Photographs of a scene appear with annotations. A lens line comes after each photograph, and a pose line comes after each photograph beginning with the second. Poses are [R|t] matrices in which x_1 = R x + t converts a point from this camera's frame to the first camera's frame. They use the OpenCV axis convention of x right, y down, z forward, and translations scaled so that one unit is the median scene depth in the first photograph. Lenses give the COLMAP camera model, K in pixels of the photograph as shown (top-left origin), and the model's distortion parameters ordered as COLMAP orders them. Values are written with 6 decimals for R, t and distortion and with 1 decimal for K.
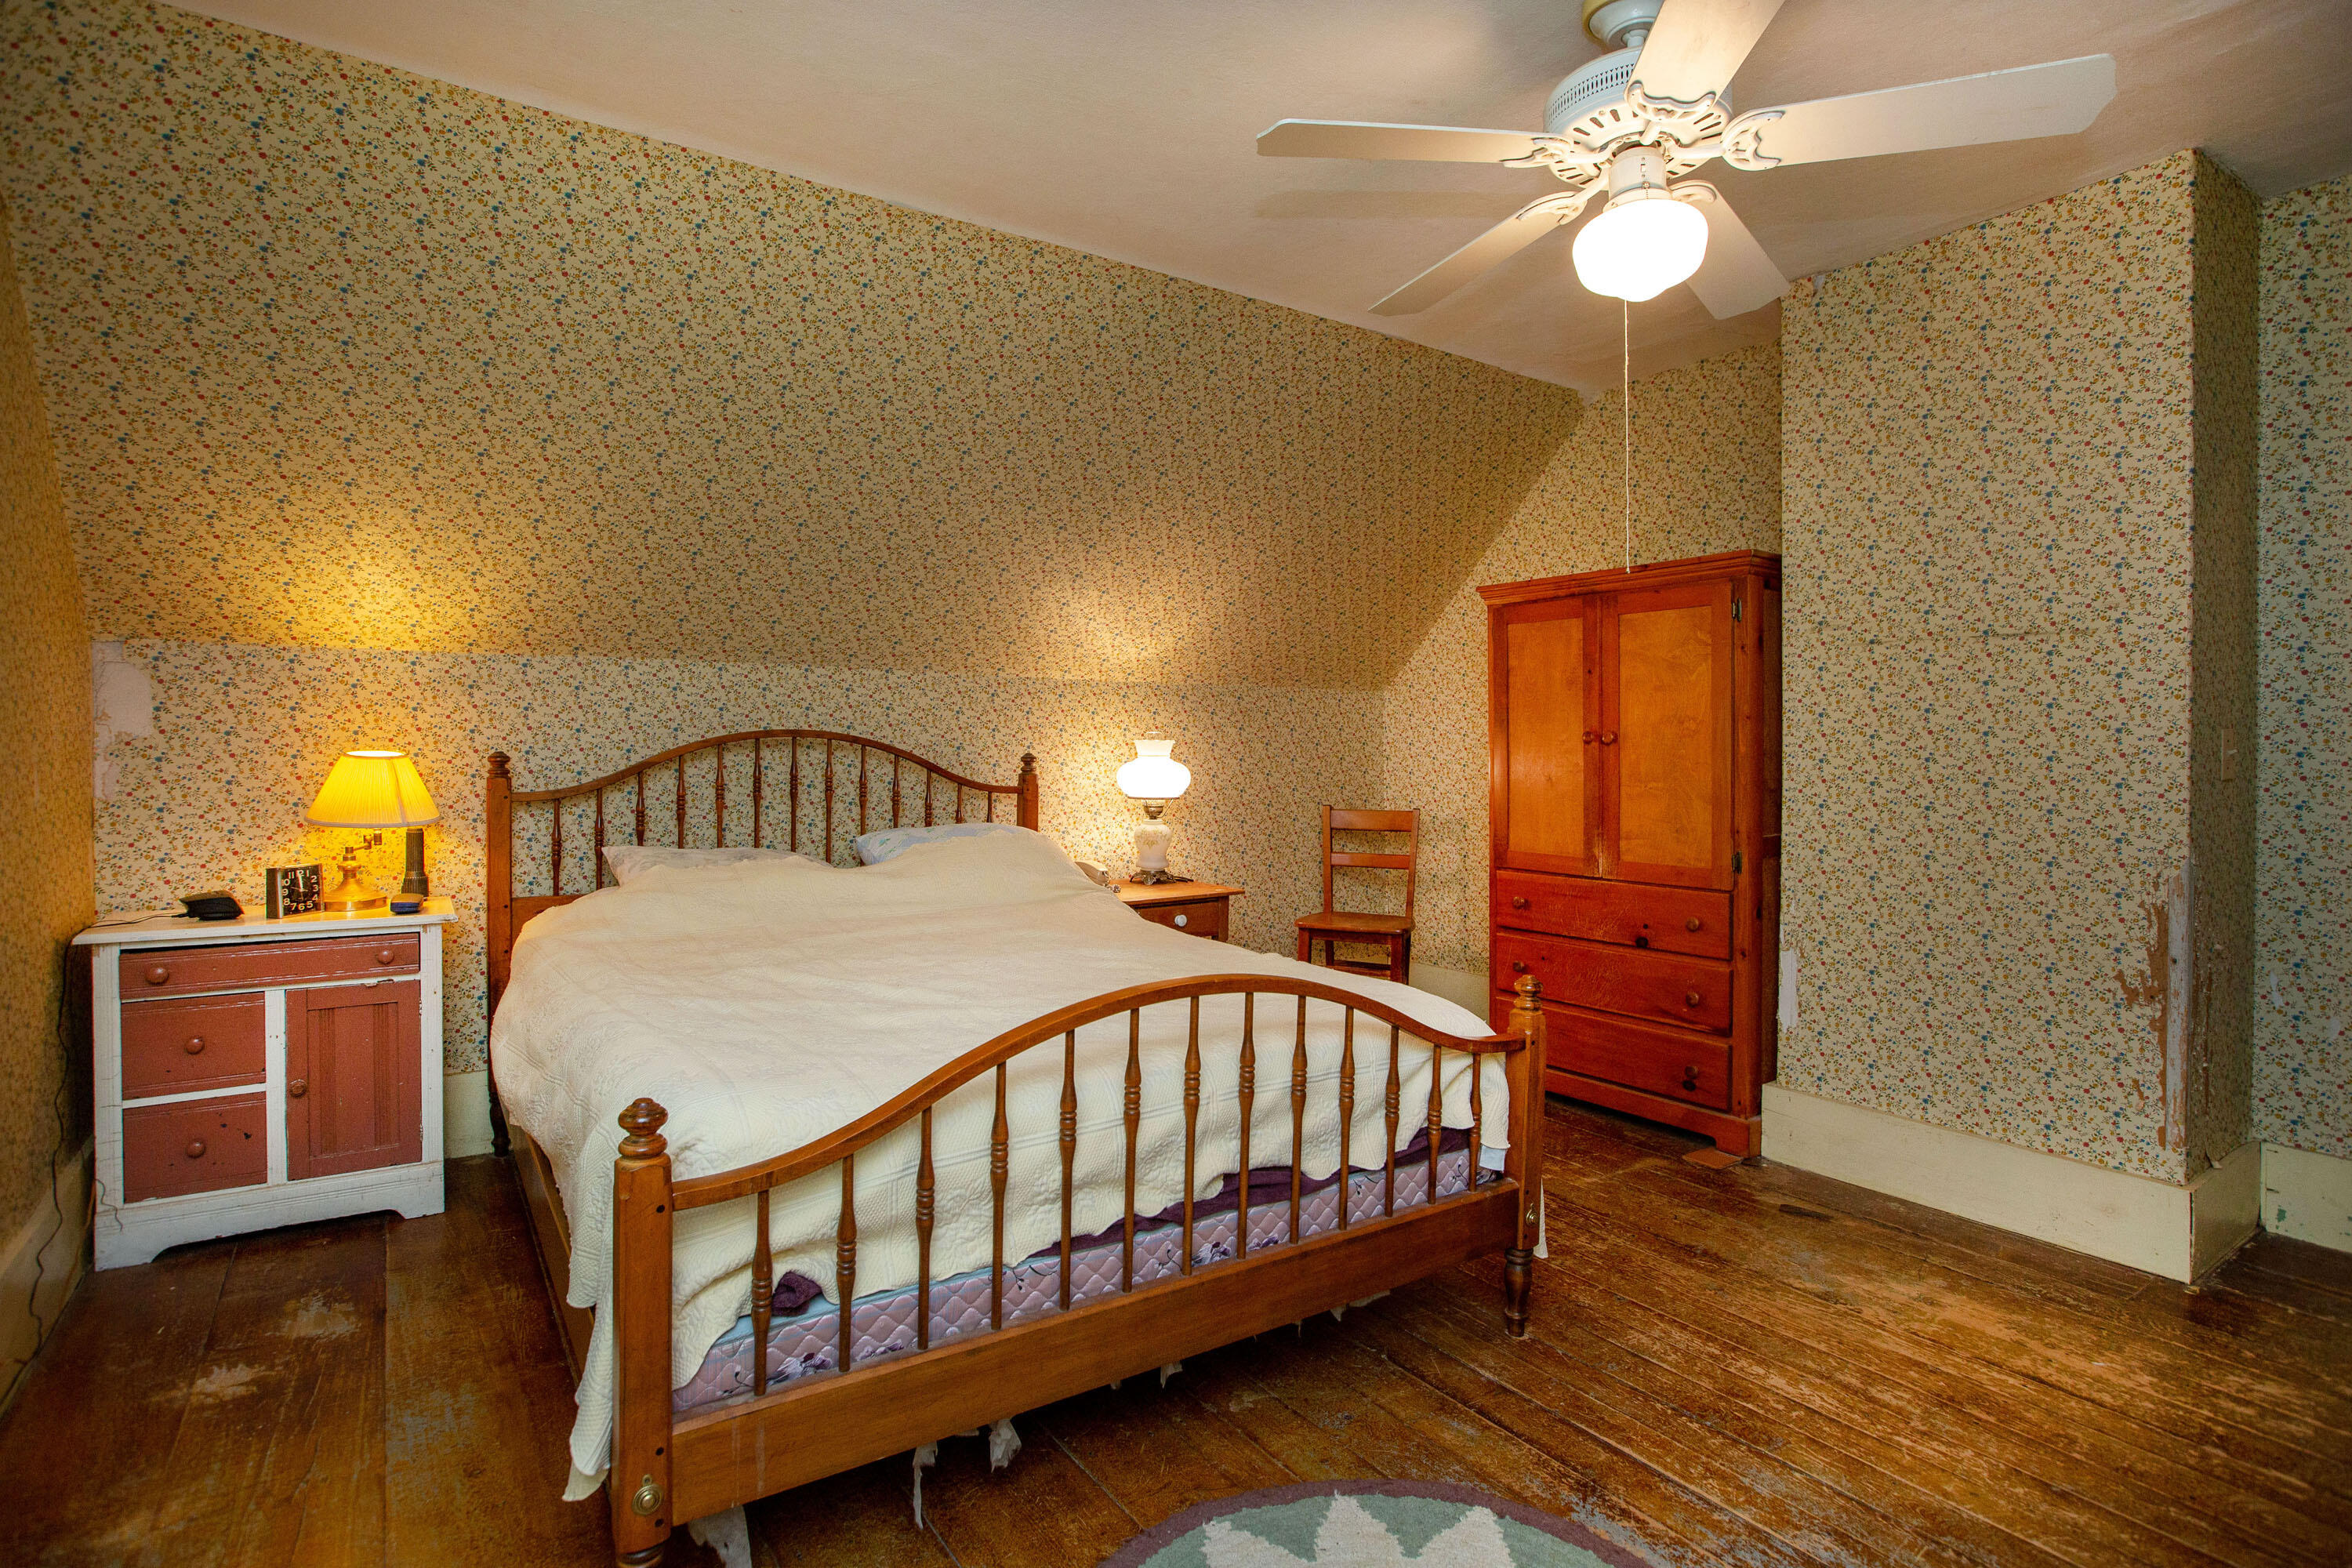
lens RADIAL K [[1196.8, 0, 1182.3], [0, 1196.8, 750.0], [0, 0, 1]] dist [-0.063253, 0.032703]
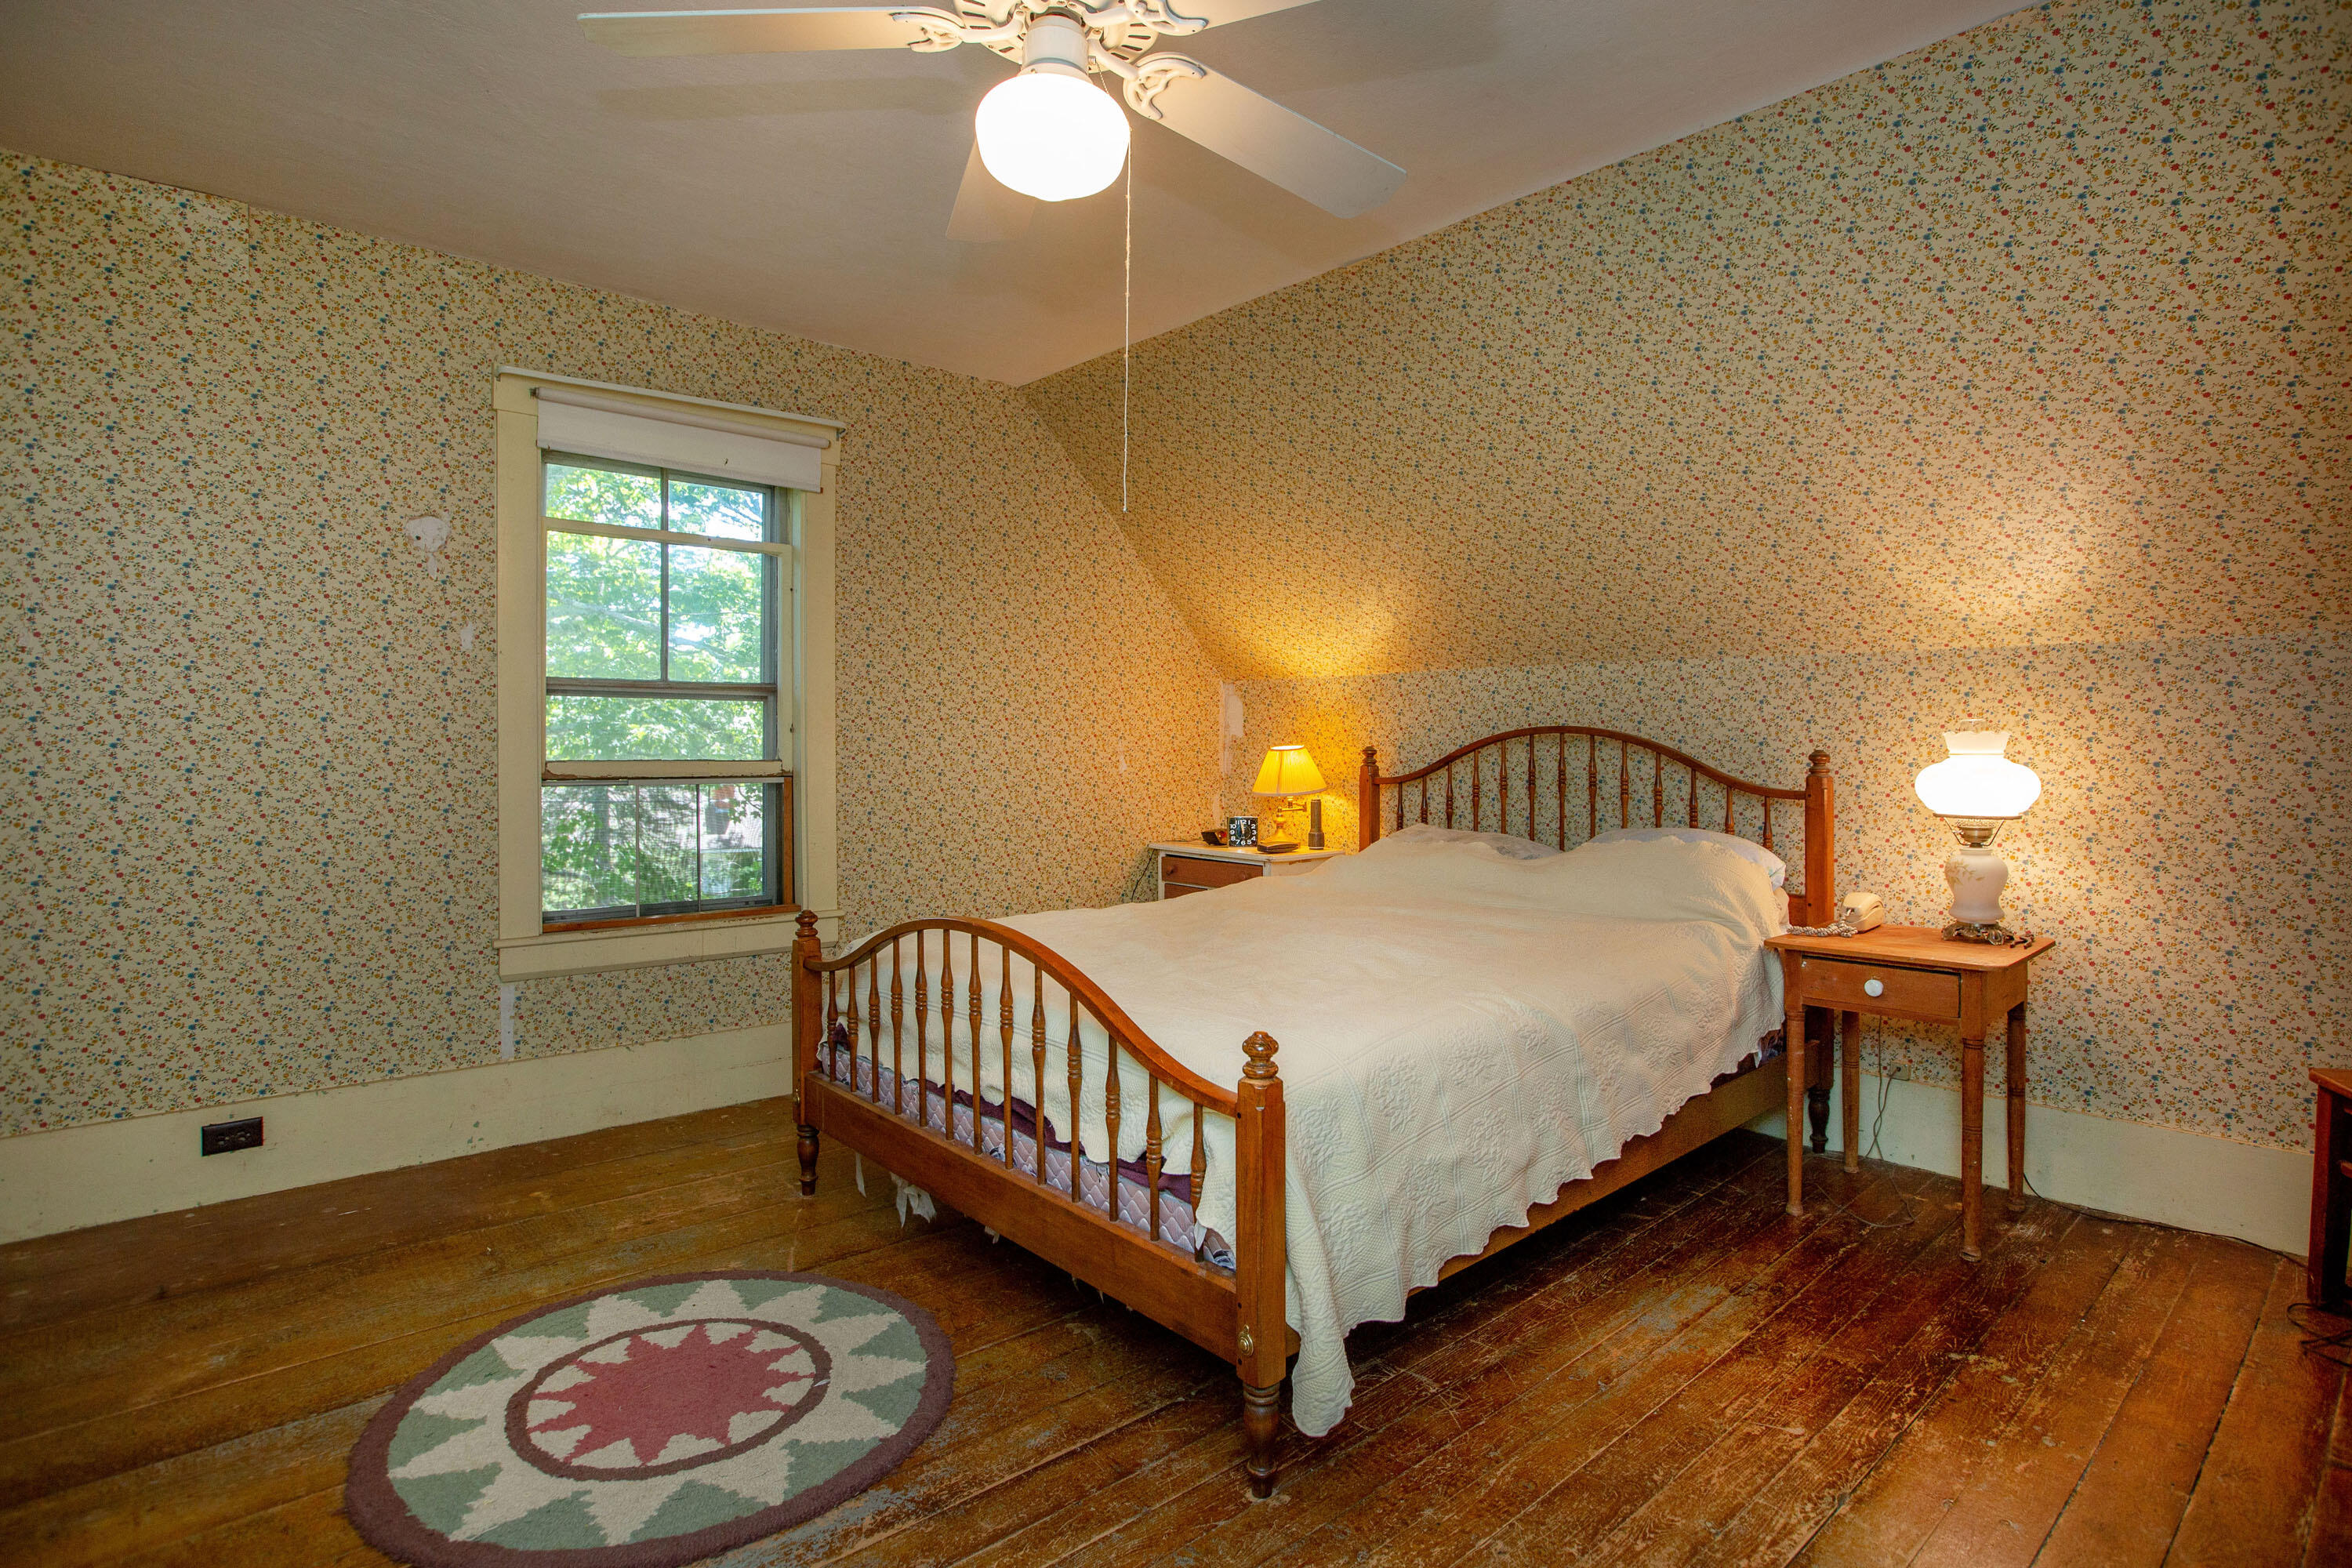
lens RADIAL K [[1196.8, 0, 1182.3], [0, 1196.8, 750.0], [0, 0, 1]] dist [-0.063253, 0.032703]
pose [[0.138440, 0.001158, -0.990370, 1.056499], [-0.006978, 0.999976, 0.000194, 0.009437], [0.990346, 0.006884, 0.138445, 0.852451]]
